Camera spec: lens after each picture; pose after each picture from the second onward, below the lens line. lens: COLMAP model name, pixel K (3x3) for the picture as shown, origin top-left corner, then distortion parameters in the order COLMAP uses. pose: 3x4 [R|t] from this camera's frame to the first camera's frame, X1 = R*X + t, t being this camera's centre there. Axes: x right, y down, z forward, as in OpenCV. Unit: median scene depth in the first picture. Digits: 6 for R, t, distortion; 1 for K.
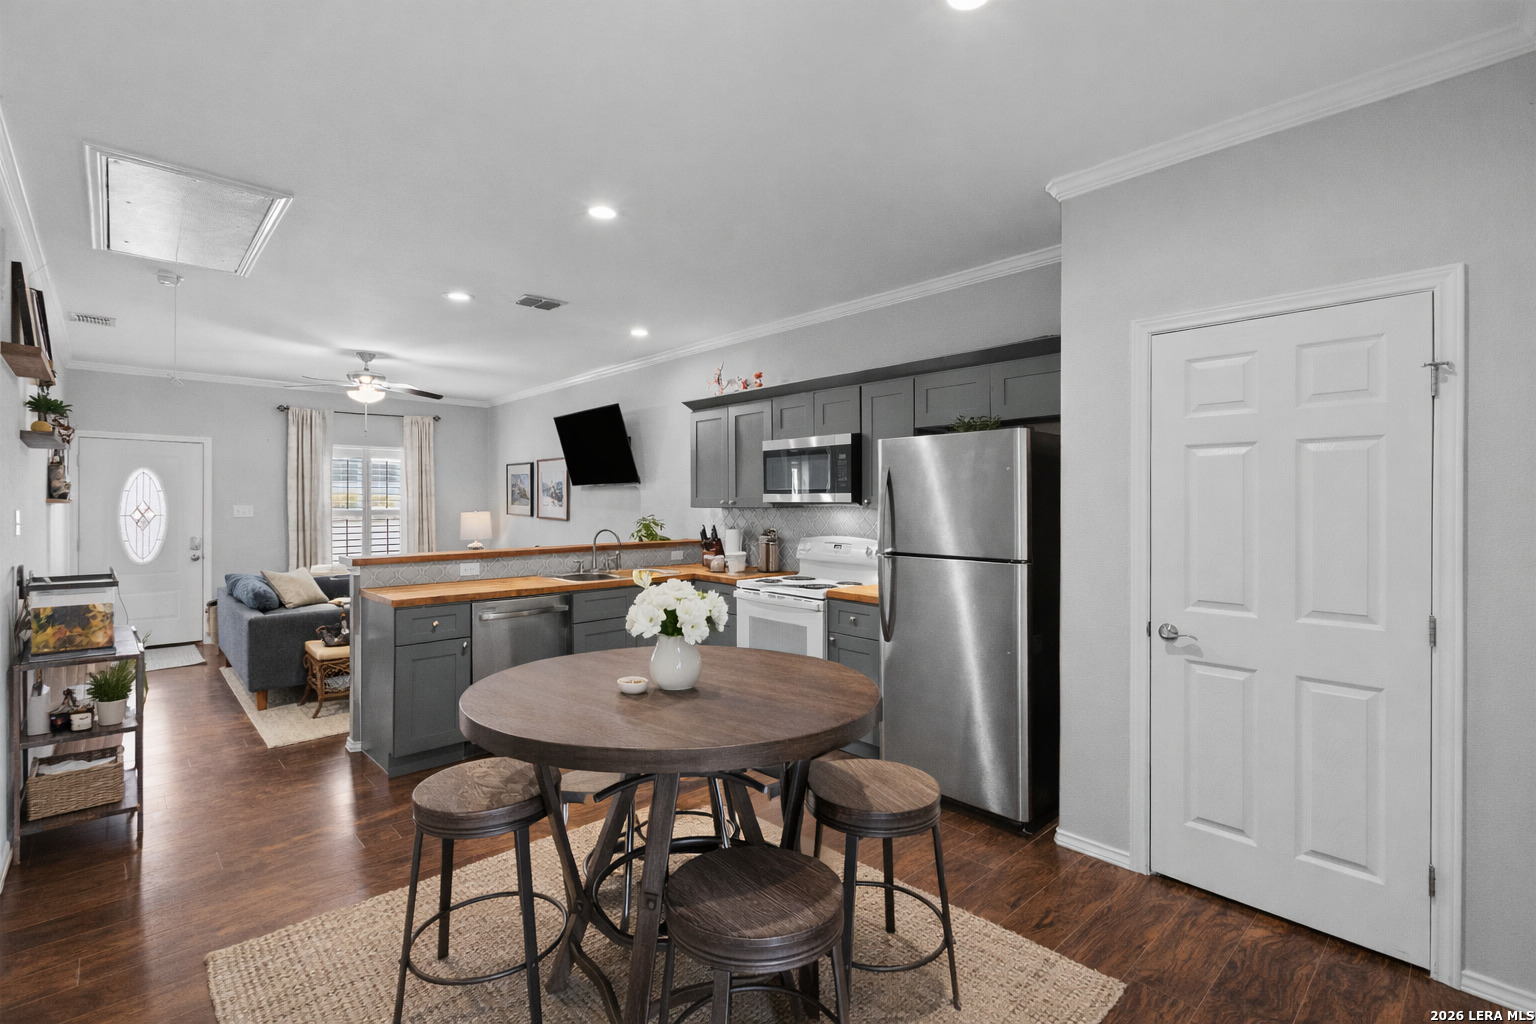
lens RADIAL K [[685.6, 0, 770.1], [0, 685.6, 507.7], [0, 0, 1]] dist [0.000513, -0.000002]
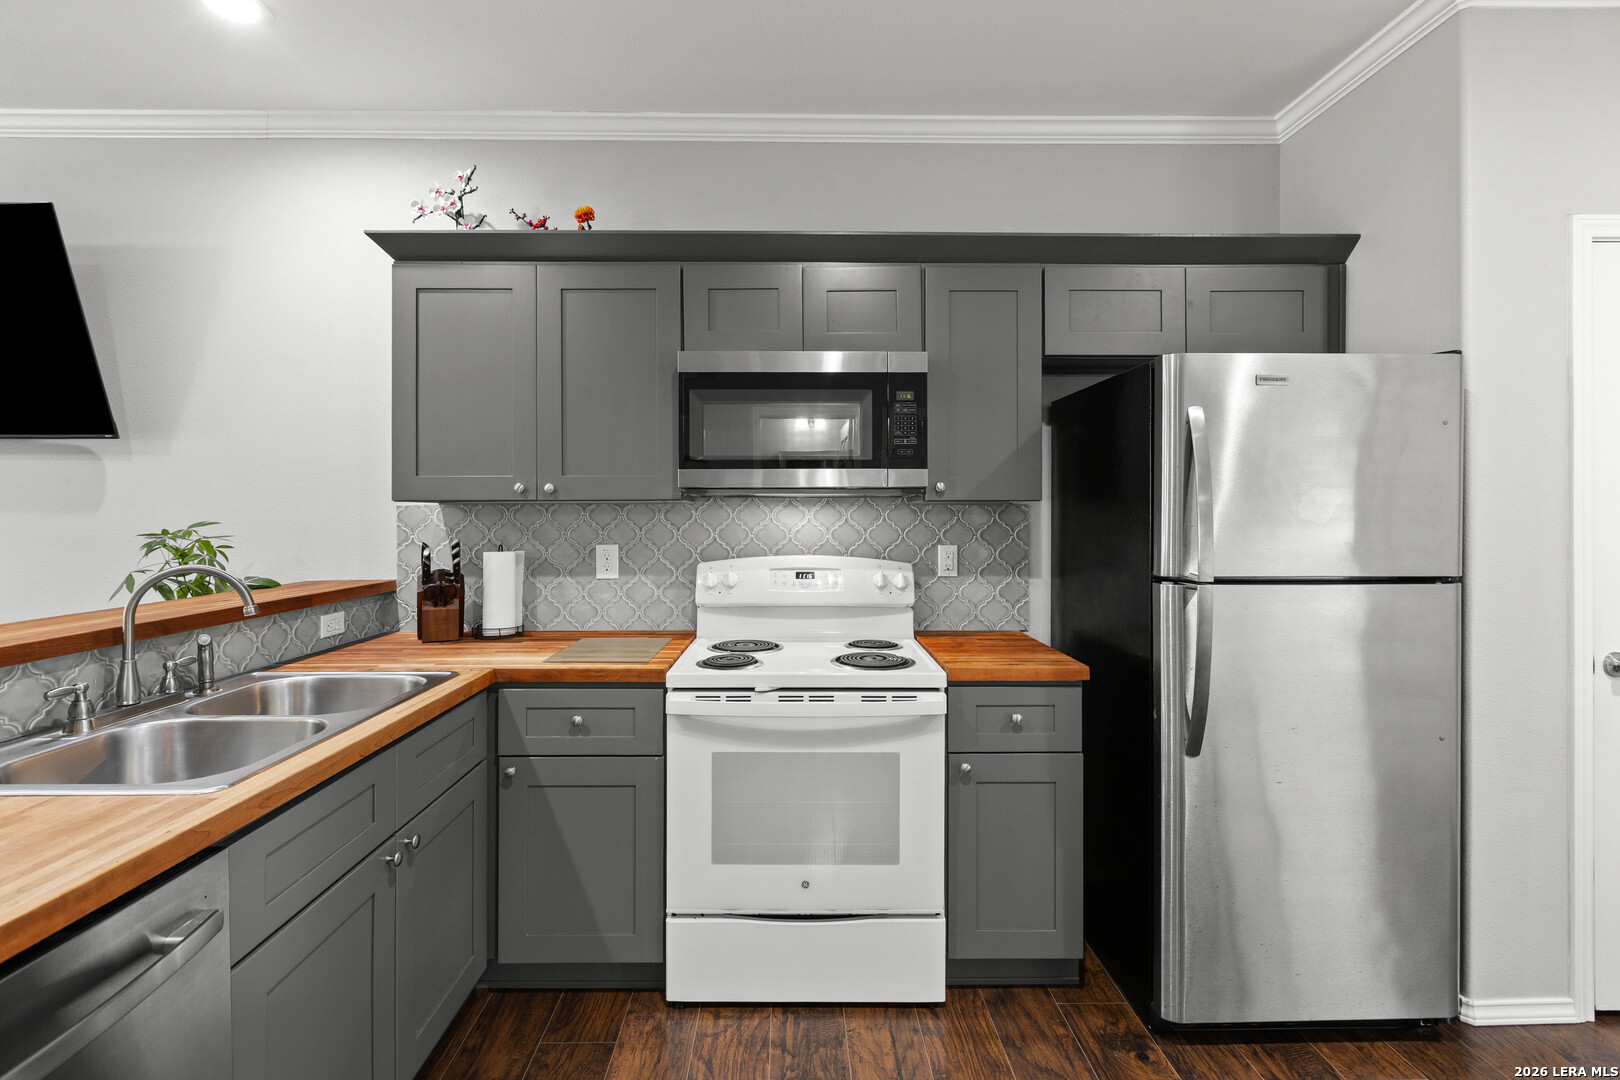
lens RADIAL K [[728.8, 0, 815.2], [0, 728.8, 511.7], [0, 0, 1]] dist [0.000092, -0.000741]
pose [[0.680865, 0.003568, 0.732400, -0.256506], [0.007788, 0.999896, -0.012111, 0.012845], [-0.732368, 0.013950, 0.680767, 0.527645]]
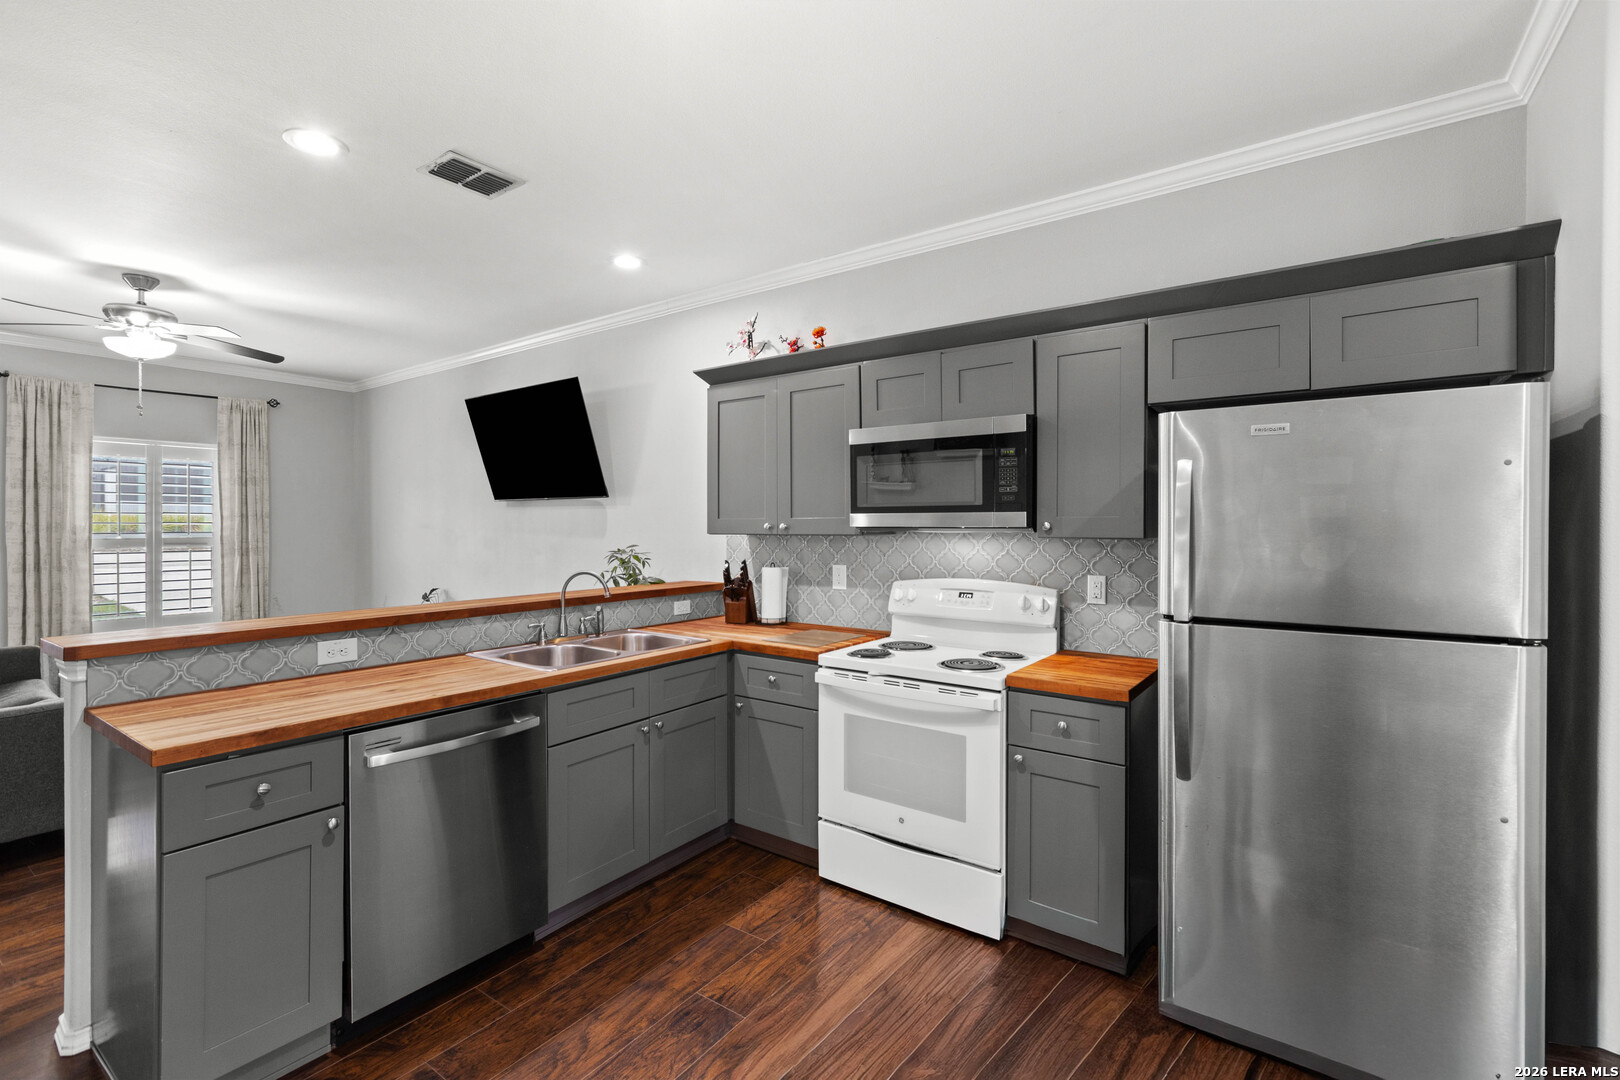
lens RADIAL K [[728.8, 0, 808.7], [0, 728.8, 526.9], [0, 0, 1]] dist [0.000092, -0.000741]
pose [[0.983592, 0.001639, 0.180402, -0.144669], [-0.000146, 0.999966, -0.008287, -0.001588], [-0.180409, 0.008125, 0.983558, 0.301792]]
